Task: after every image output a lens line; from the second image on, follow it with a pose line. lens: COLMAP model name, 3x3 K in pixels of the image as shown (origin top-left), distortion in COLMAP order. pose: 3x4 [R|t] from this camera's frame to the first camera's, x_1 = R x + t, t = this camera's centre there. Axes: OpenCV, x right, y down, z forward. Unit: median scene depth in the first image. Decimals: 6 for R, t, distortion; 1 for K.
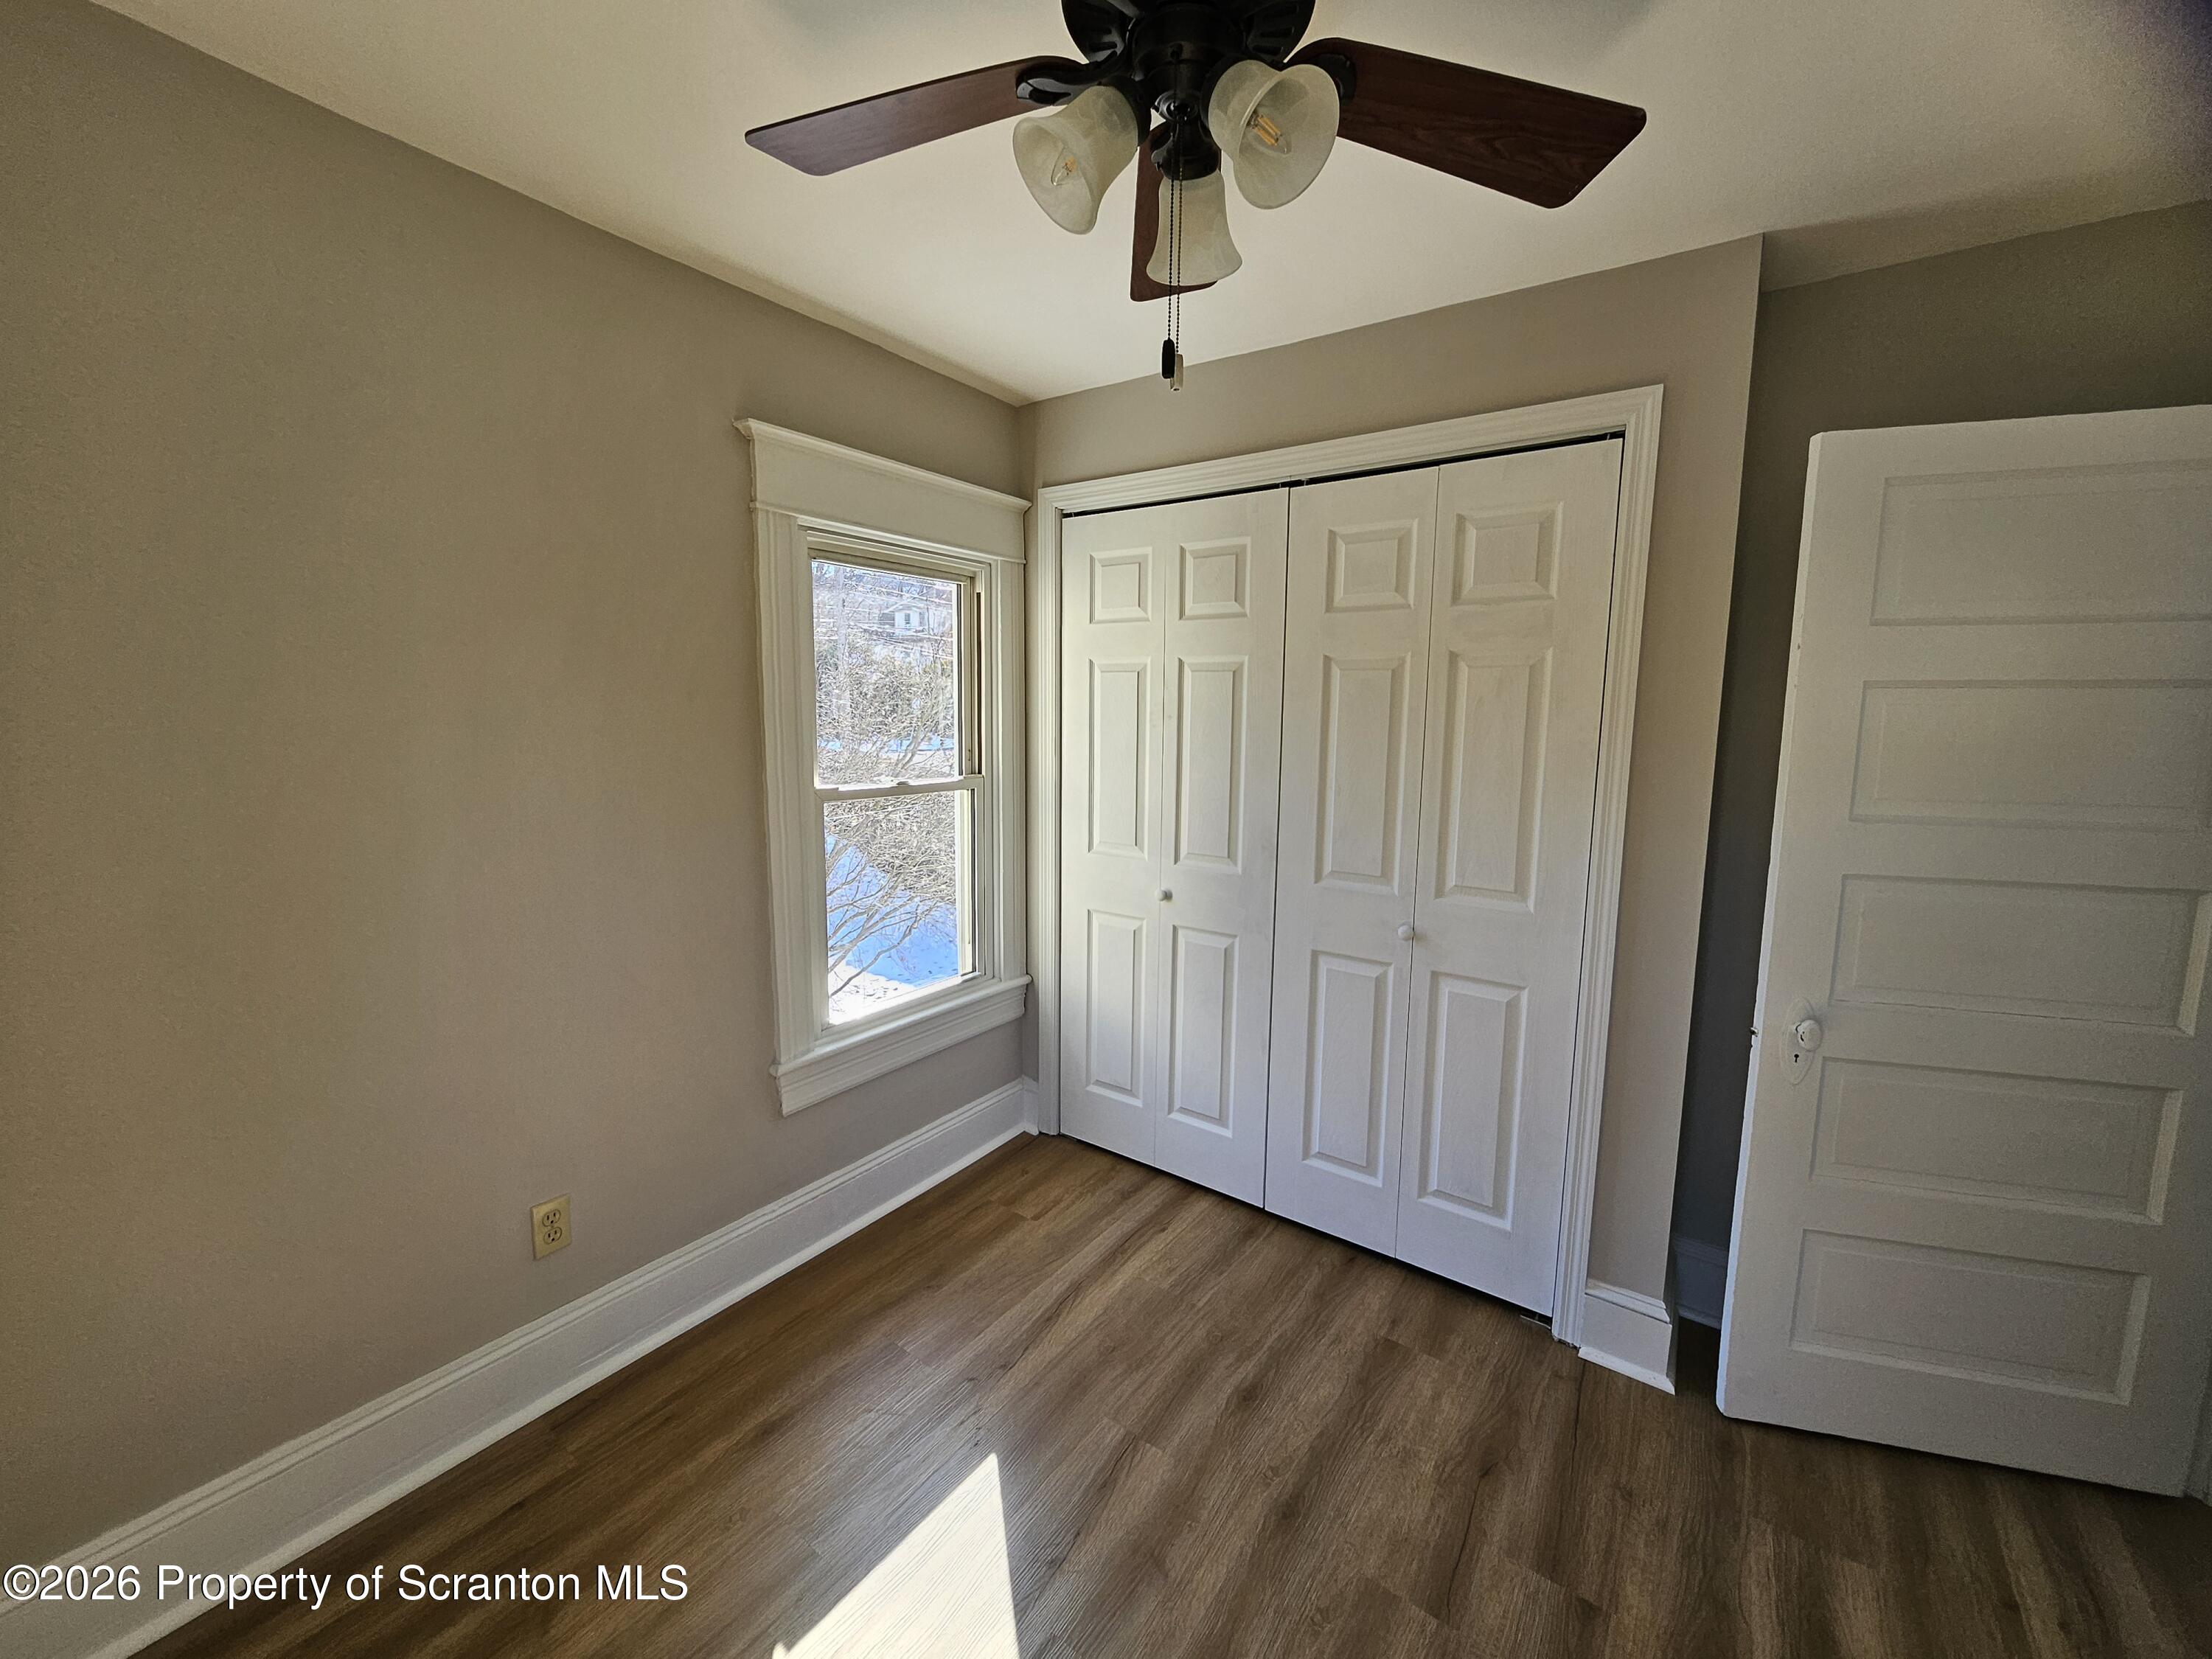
lens RADIAL K [[875.4, 0, 1114.3], [0, 875.4, 826.0], [0, 0, 1]] dist [-0.003580, -0.000480]
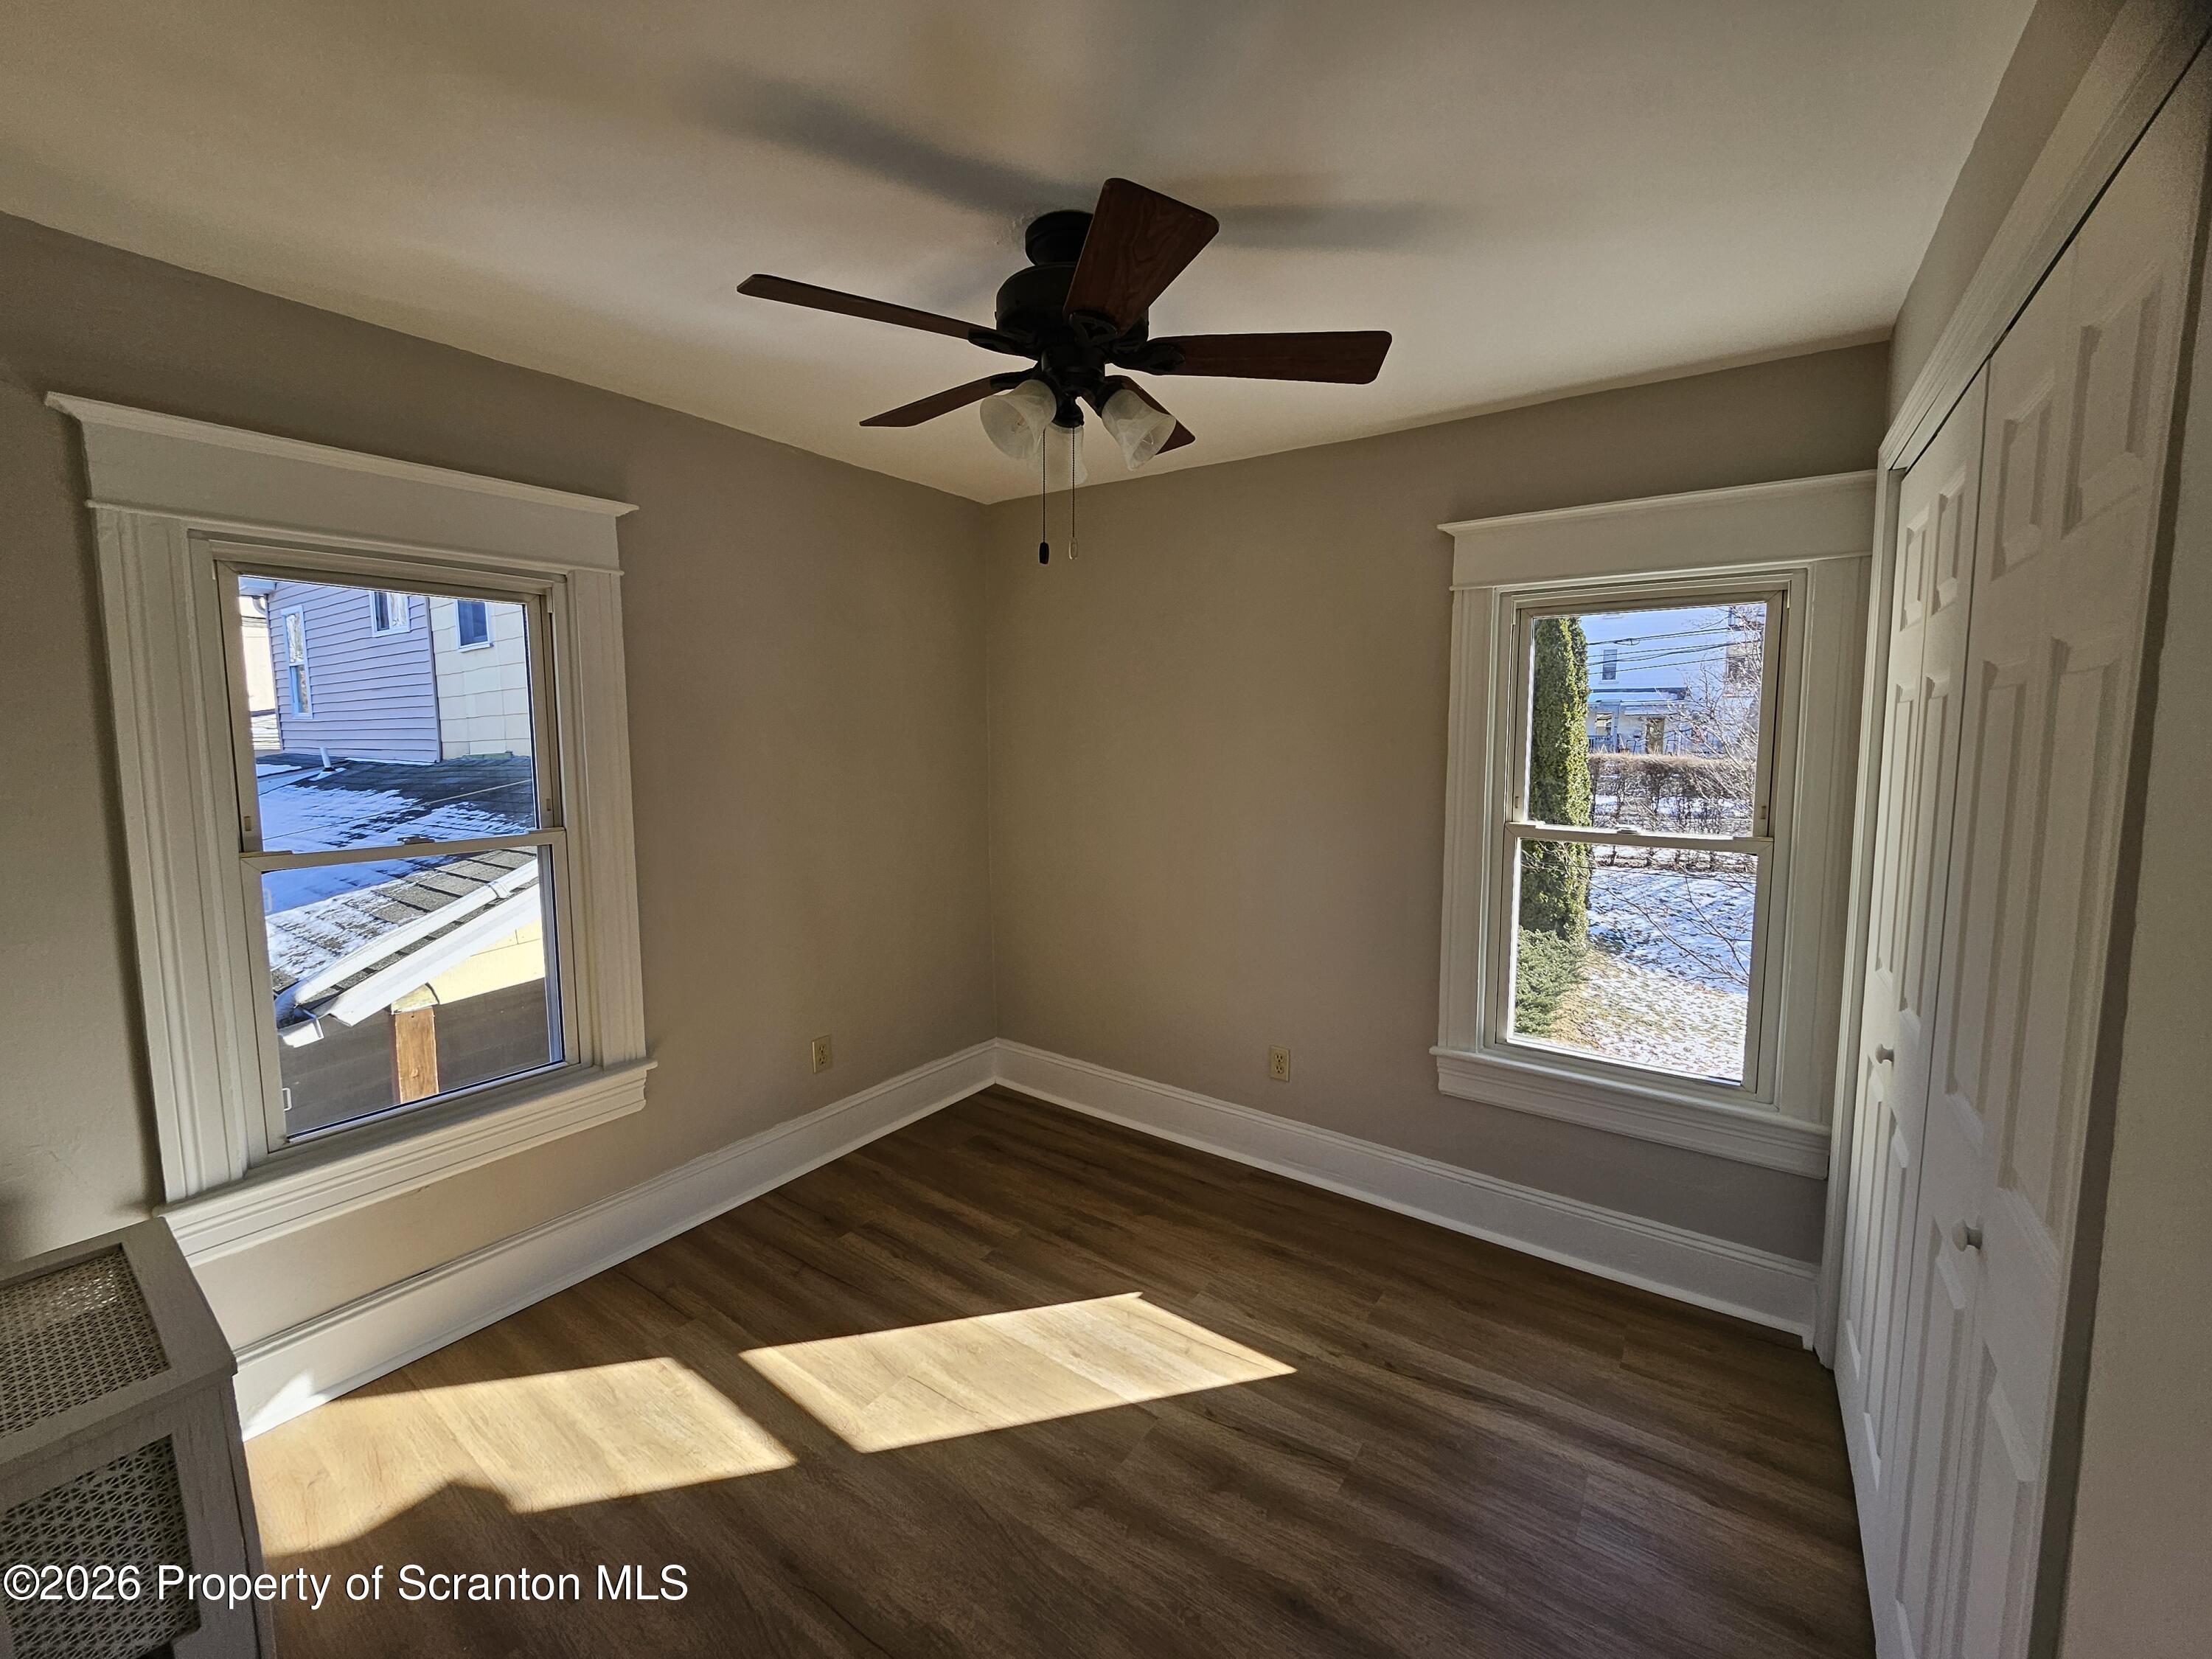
lens RADIAL K [[875.4, 0, 1104.8], [0, 875.4, 814.4], [0, 0, 1]] dist [-0.003580, -0.000480]
pose [[-0.003420, 0.086529, -0.996243, 0.849300], [-0.136620, 0.986867, 0.086184, -0.087665], [0.990618, 0.136402, 0.008446, 0.534470]]
